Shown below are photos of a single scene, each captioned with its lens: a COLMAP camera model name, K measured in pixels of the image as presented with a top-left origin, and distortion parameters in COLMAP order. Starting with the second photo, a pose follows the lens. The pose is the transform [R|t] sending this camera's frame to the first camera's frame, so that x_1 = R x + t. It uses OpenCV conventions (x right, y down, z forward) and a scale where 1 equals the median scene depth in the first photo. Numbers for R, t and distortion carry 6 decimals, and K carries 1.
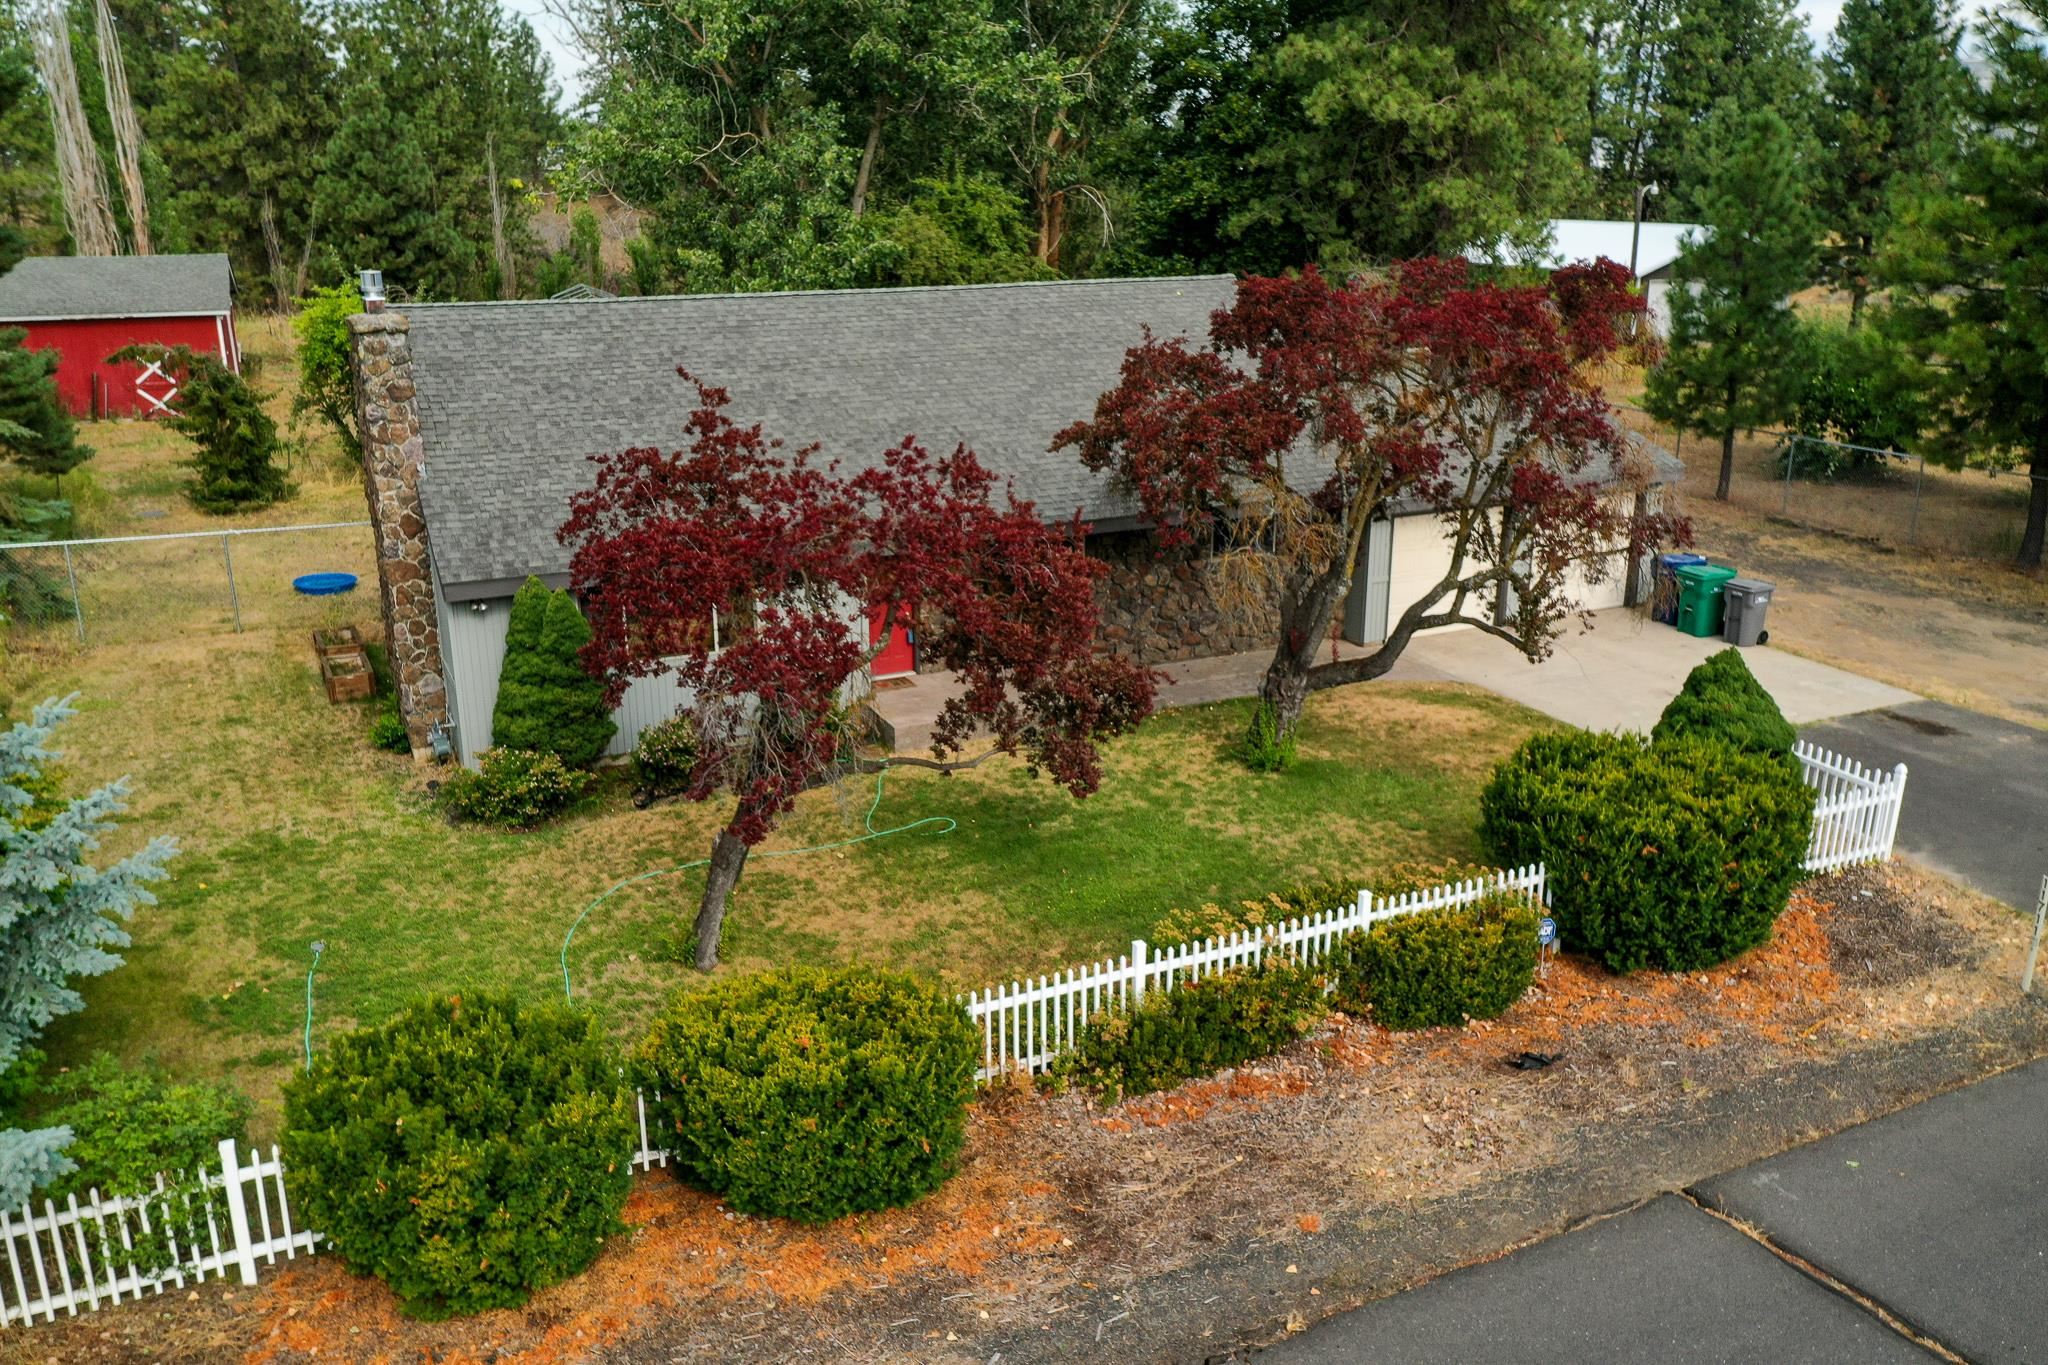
lens RADIAL K [[1655.3, 0, 1024.0], [0, 1655.3, 682.5], [0, 0, 1]] dist [0.011093, 0.006317]
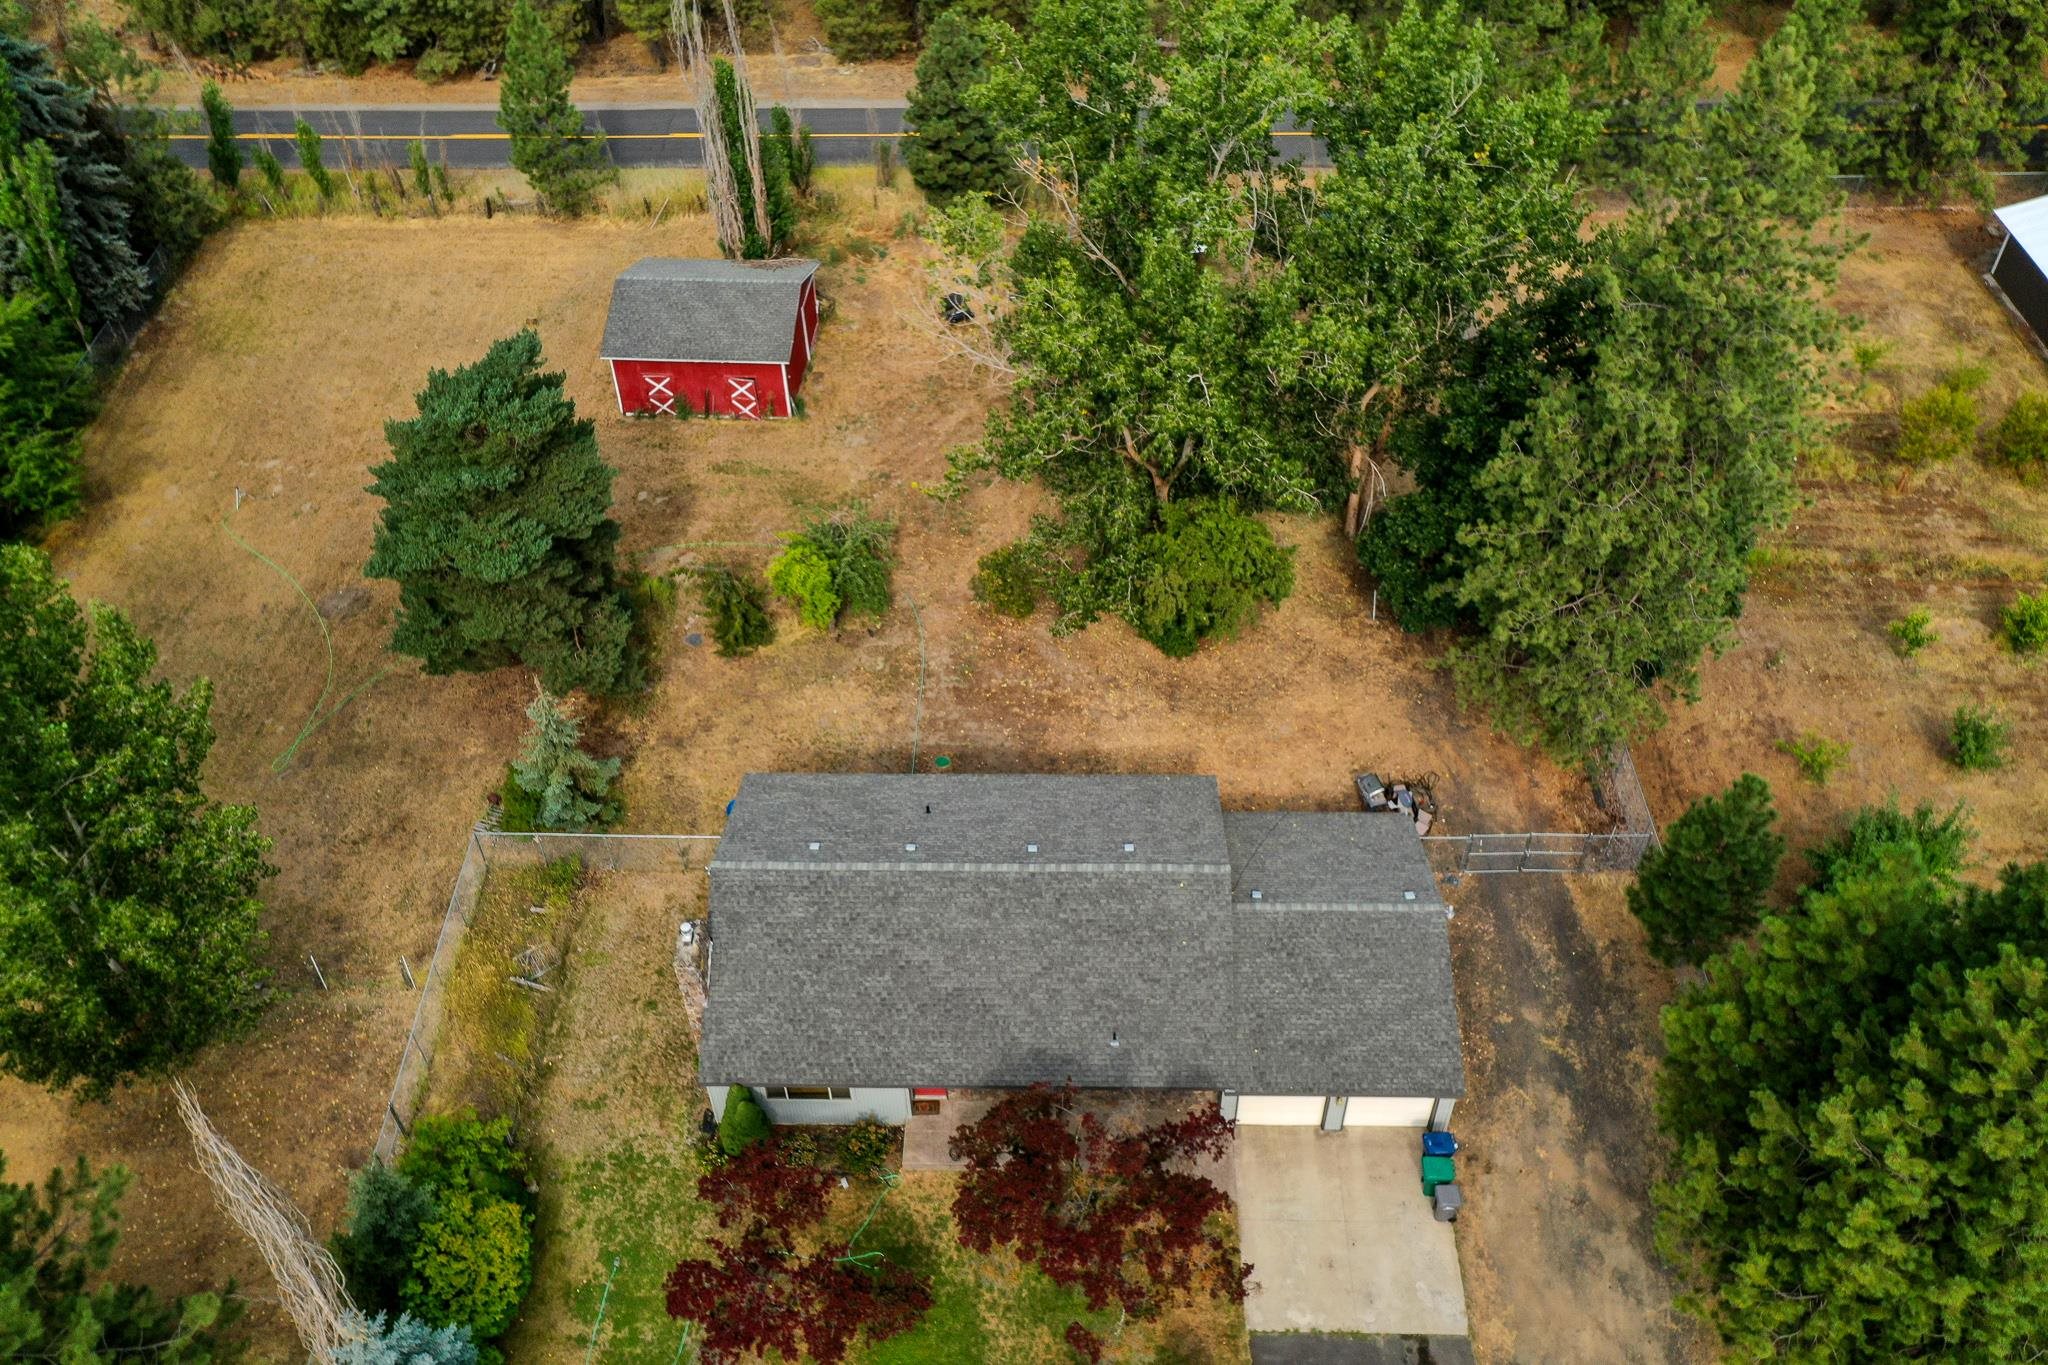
lens RADIAL K [[1655.3, 0, 1024.0], [0, 1655.3, 682.5], [0, 0, 1]] dist [0.011093, 0.006317]
pose [[0.890480, 0.312122, -0.331096, 0.588763], [-0.122593, 0.865311, 0.486012, -1.610323], [0.438196, -0.392195, 0.808806, -0.382683]]
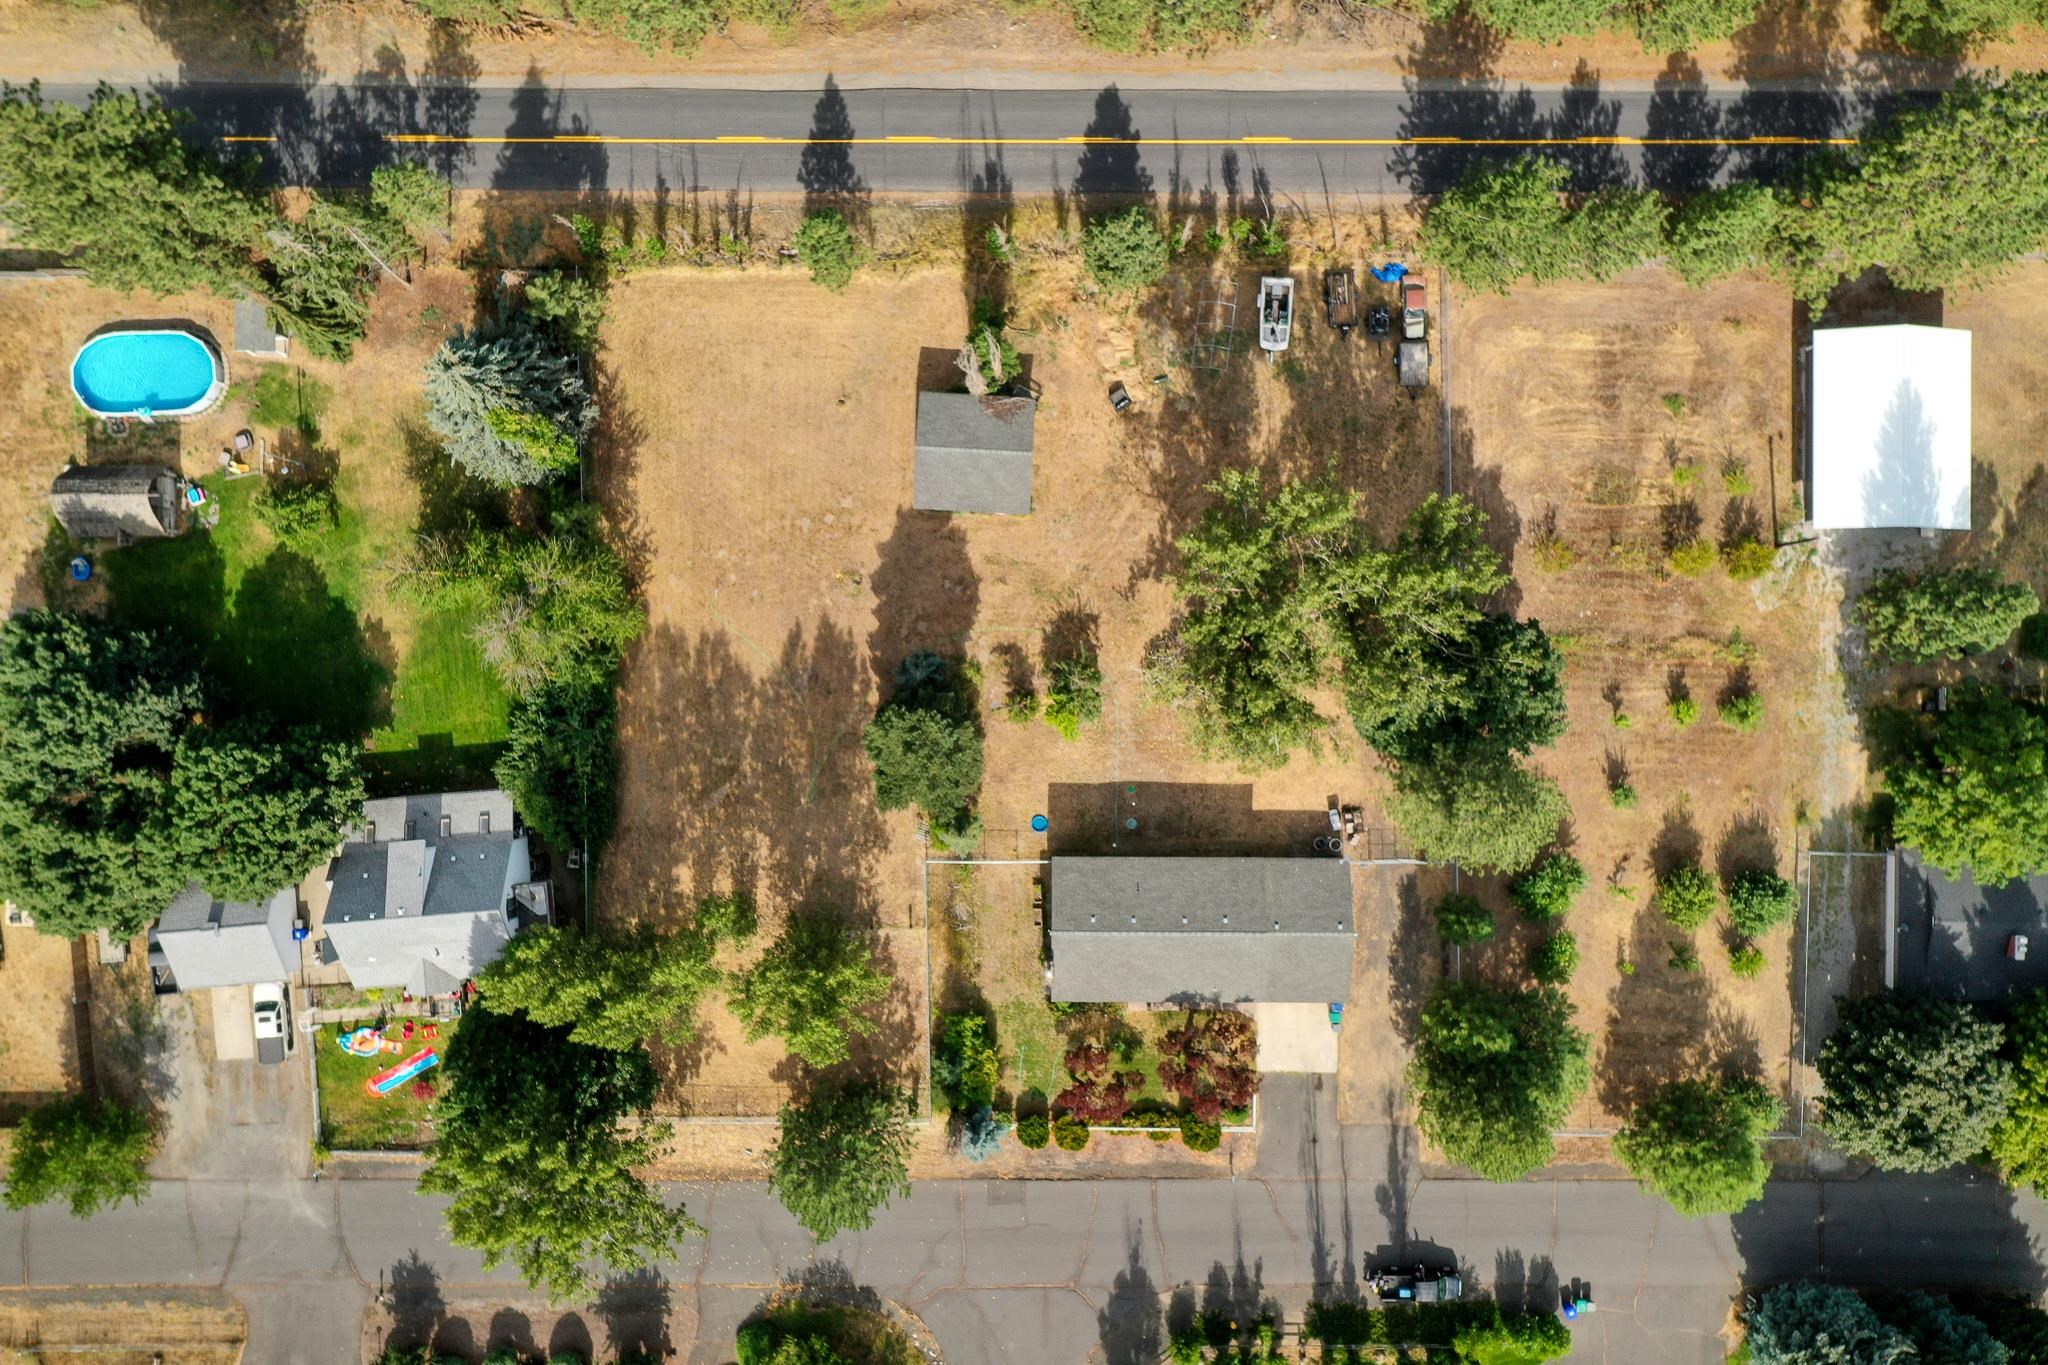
lens RADIAL K [[1655.3, 0, 1024.0], [0, 1655.3, 682.5], [0, 0, 1]] dist [0.011093, 0.006317]
pose [[0.898933, 0.438070, 0.003786, -0.908267], [-0.133036, 0.264739, 0.955099, -5.582590], [0.417398, -0.859074, 0.296262, 0.214903]]
